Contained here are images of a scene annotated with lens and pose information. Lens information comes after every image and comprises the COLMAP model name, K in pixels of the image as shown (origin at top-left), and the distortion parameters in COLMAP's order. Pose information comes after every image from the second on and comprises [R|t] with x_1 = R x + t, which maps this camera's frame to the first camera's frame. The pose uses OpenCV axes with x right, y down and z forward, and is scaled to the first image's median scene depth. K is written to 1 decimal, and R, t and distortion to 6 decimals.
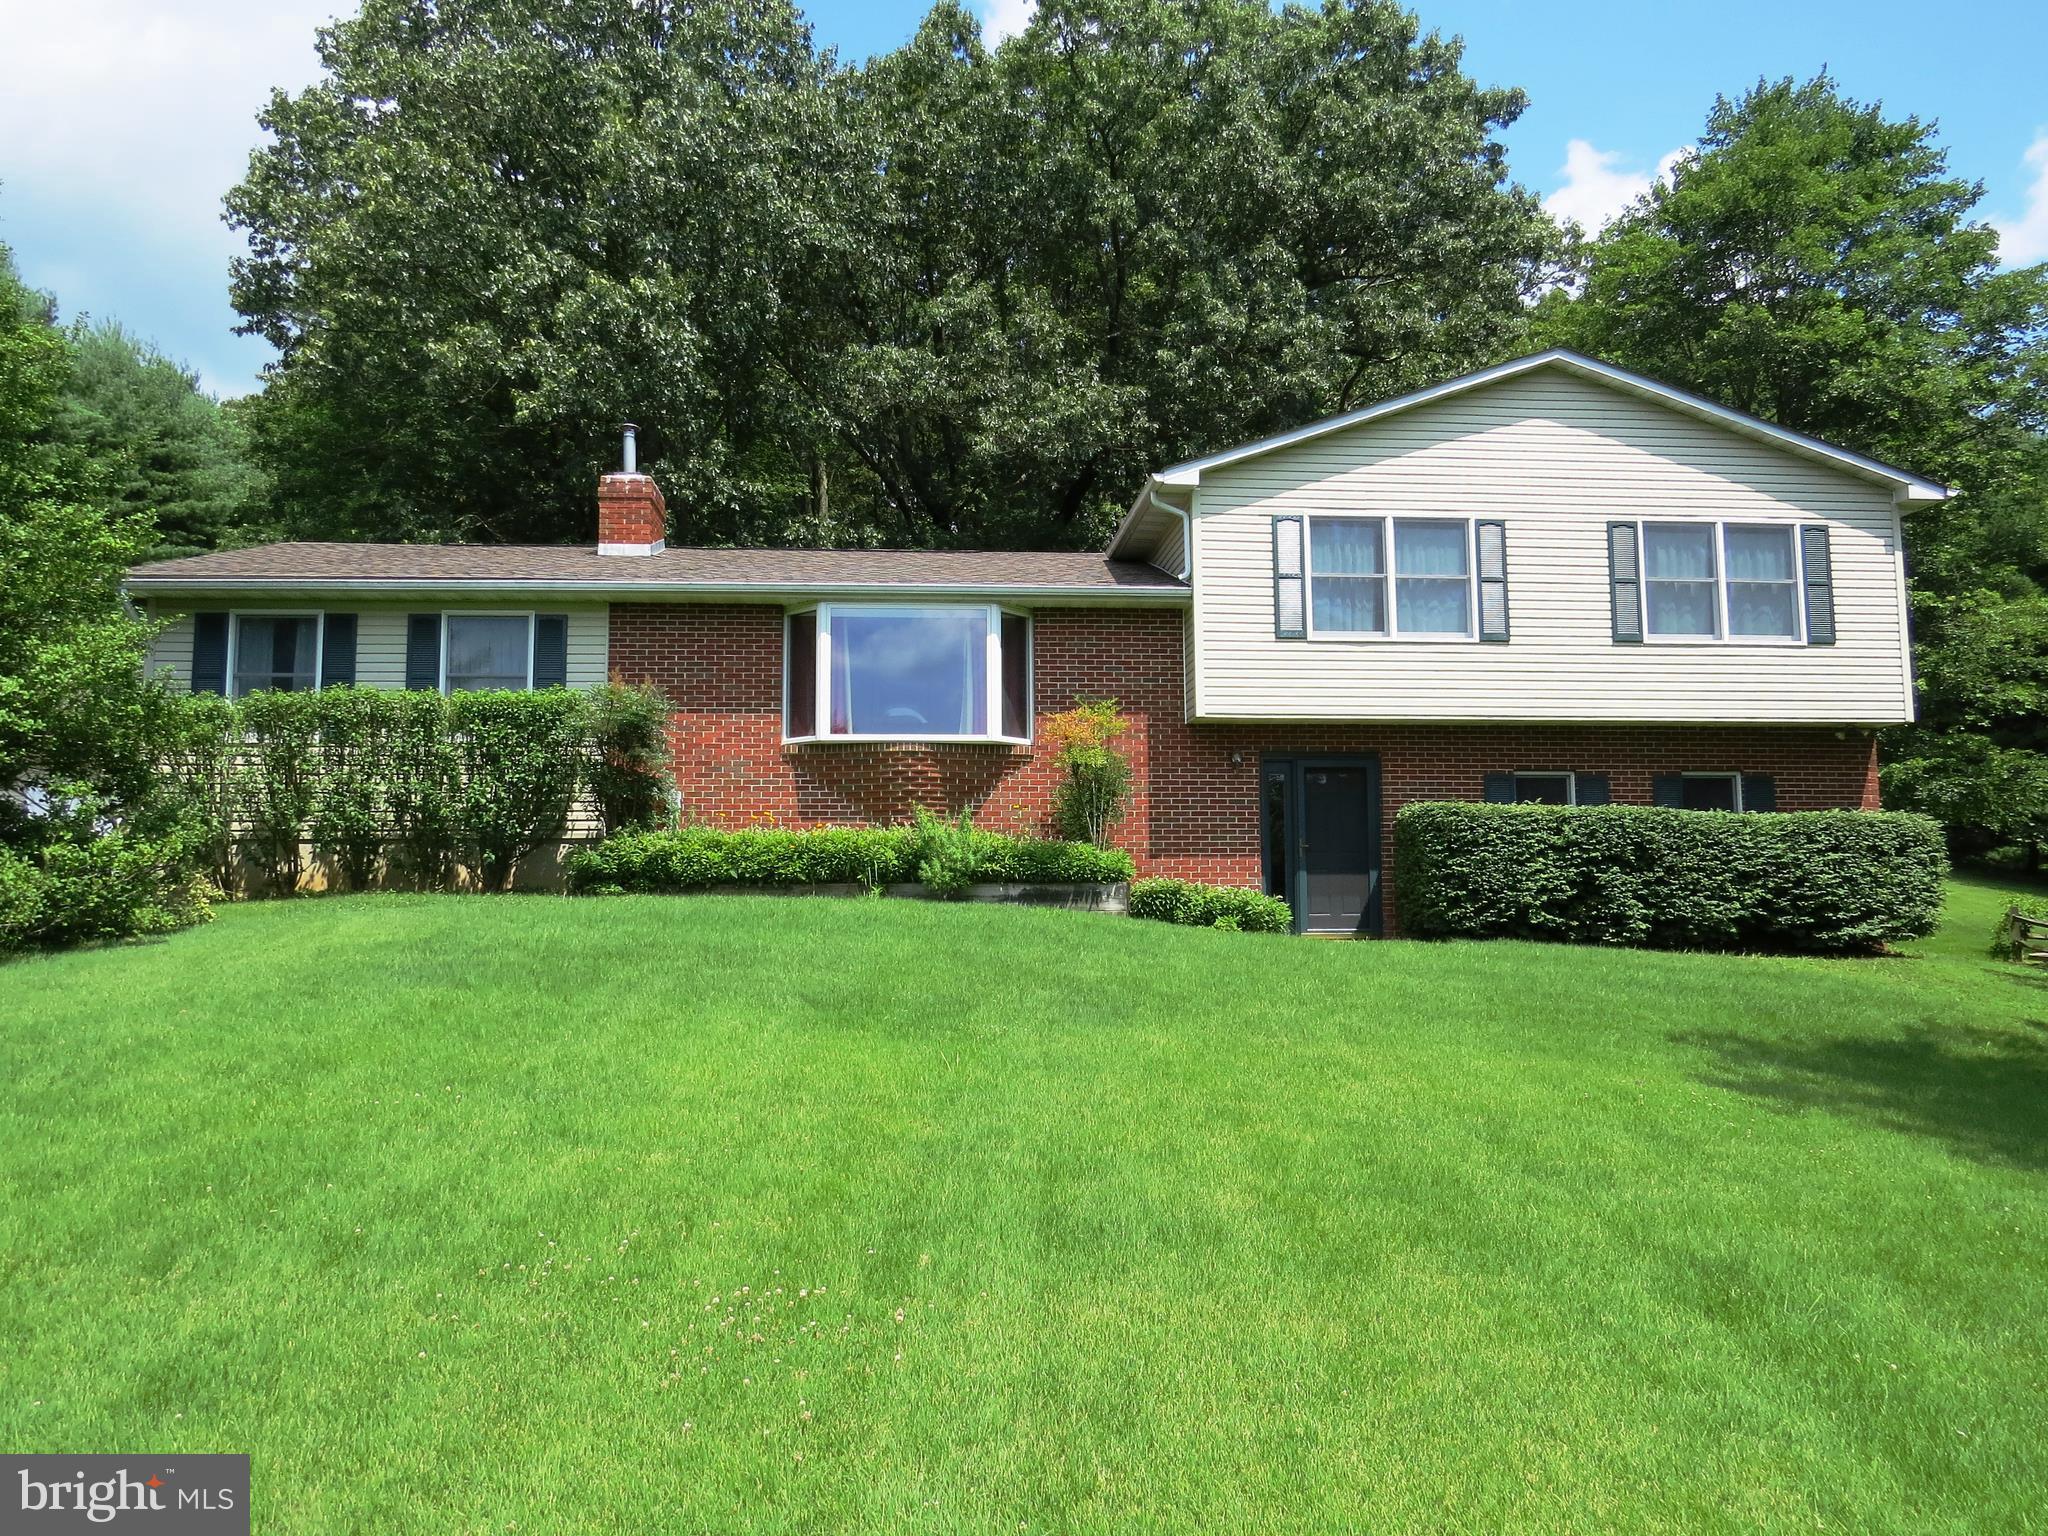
lens RADIAL K [[1462.9, 0, 1022.7], [0, 1462.9, 768.2], [0, 0, 1]] dist [-0.005279, -0.004707]
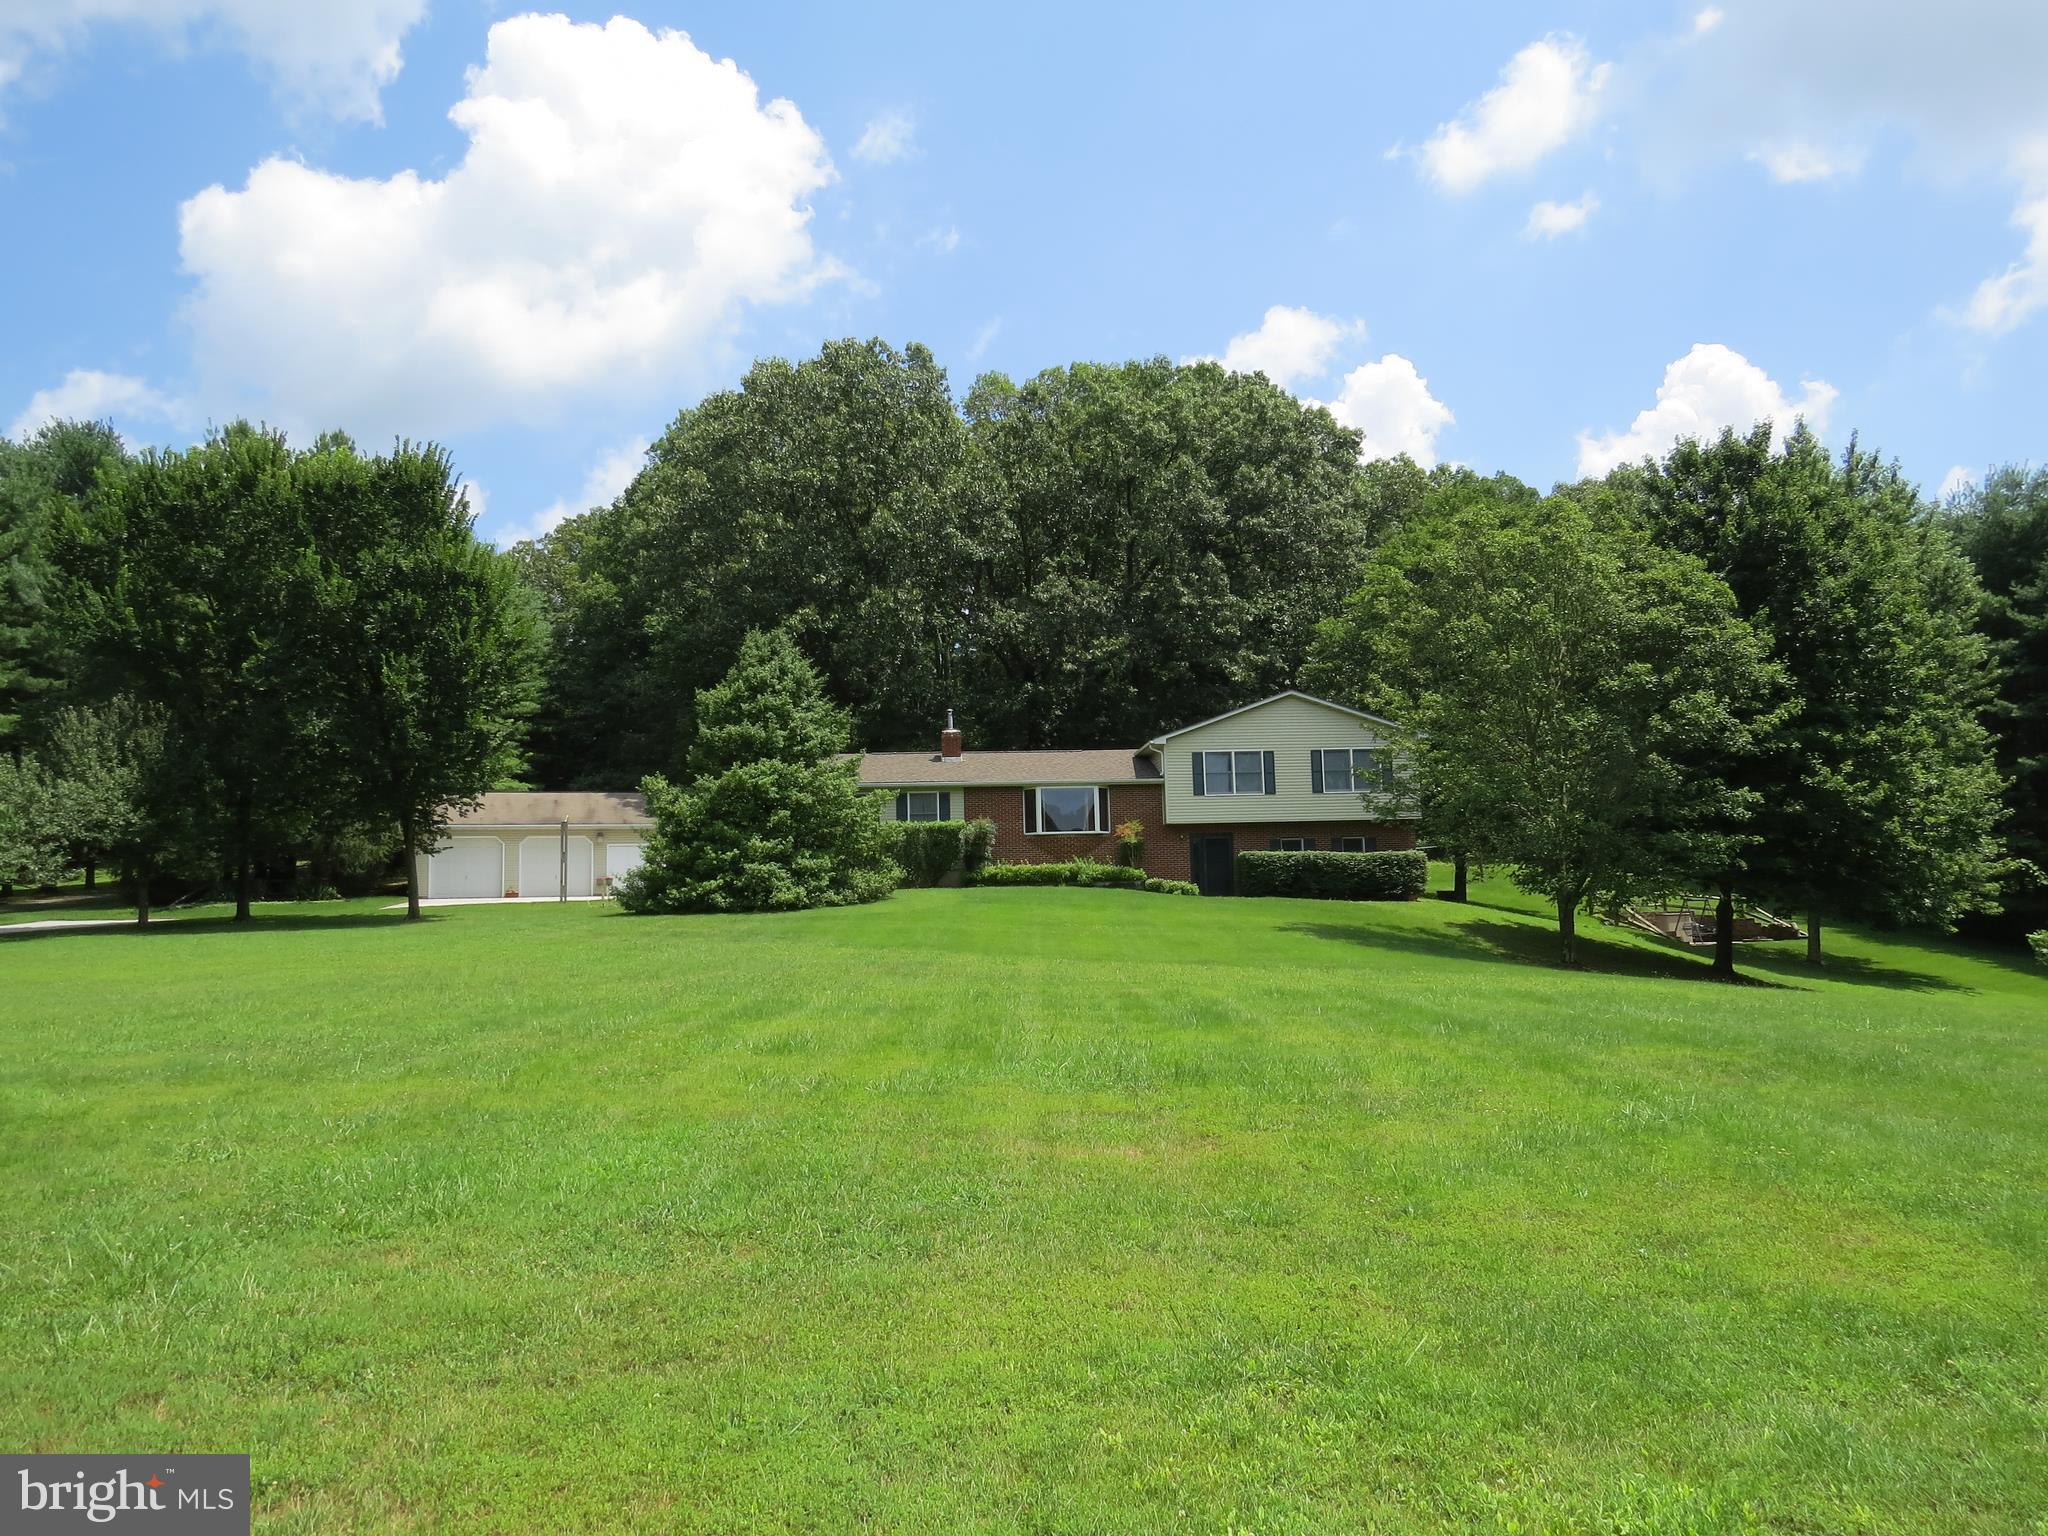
lens RADIAL K [[1462.9, 0, 1025.6], [0, 1462.9, 766.7], [0, 0, 1]] dist [-0.005279, -0.004707]
pose [[0.999688, -0.023106, -0.009465, -0.130548], [0.023025, 0.999698, -0.008582, -0.127706], [0.009661, 0.008361, 0.999918, -1.893748]]
